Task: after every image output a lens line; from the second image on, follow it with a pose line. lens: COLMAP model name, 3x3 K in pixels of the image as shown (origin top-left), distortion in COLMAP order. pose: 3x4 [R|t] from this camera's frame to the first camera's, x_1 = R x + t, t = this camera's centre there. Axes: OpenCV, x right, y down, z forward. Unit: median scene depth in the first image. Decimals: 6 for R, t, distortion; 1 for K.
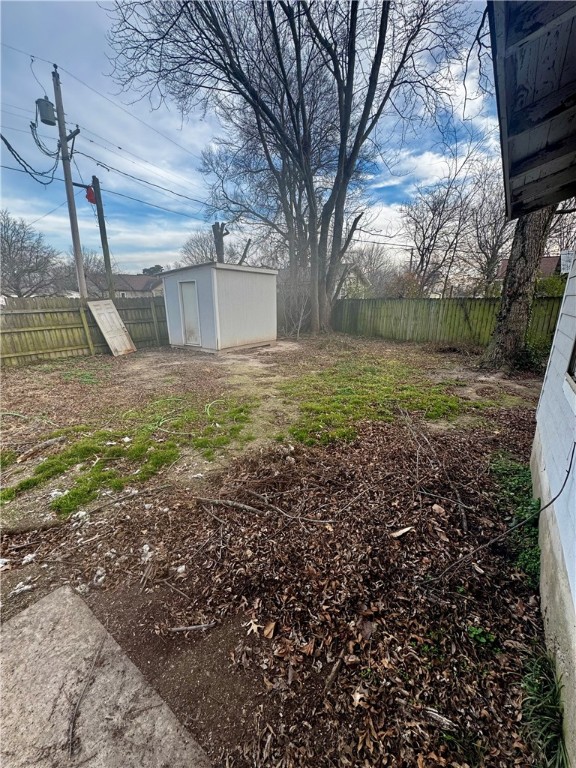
lens RADIAL K [[308.2, 0, 288.4], [0, 308.2, 383.7], [0, 0, 1]] dist [-0.000320, 0.000100]
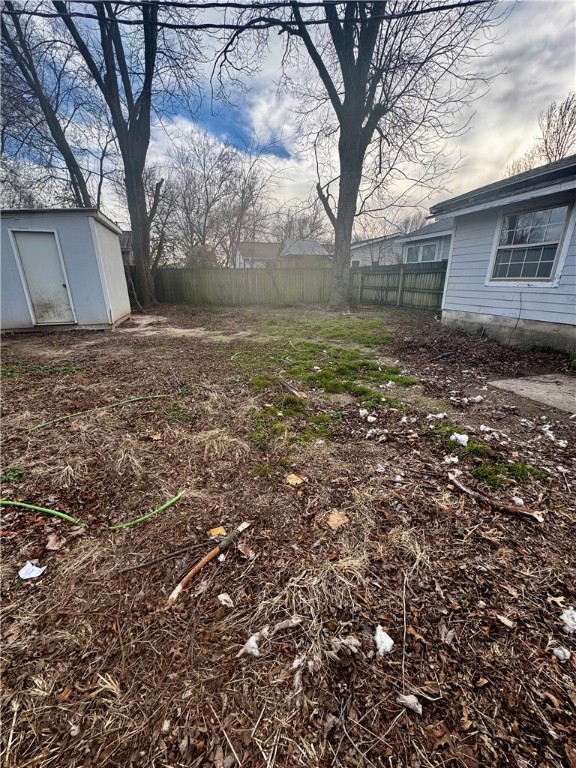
lens RADIAL K [[308.2, 0, 288.5], [0, 308.2, 385.3], [0, 0, 1]] dist [-0.000320, 0.000100]
pose [[0.607229, -0.258322, 0.751361, -1.133002], [0.209560, 0.964256, 0.162156, 0.023919], [-0.766393, 0.058989, 0.639658, 0.254757]]
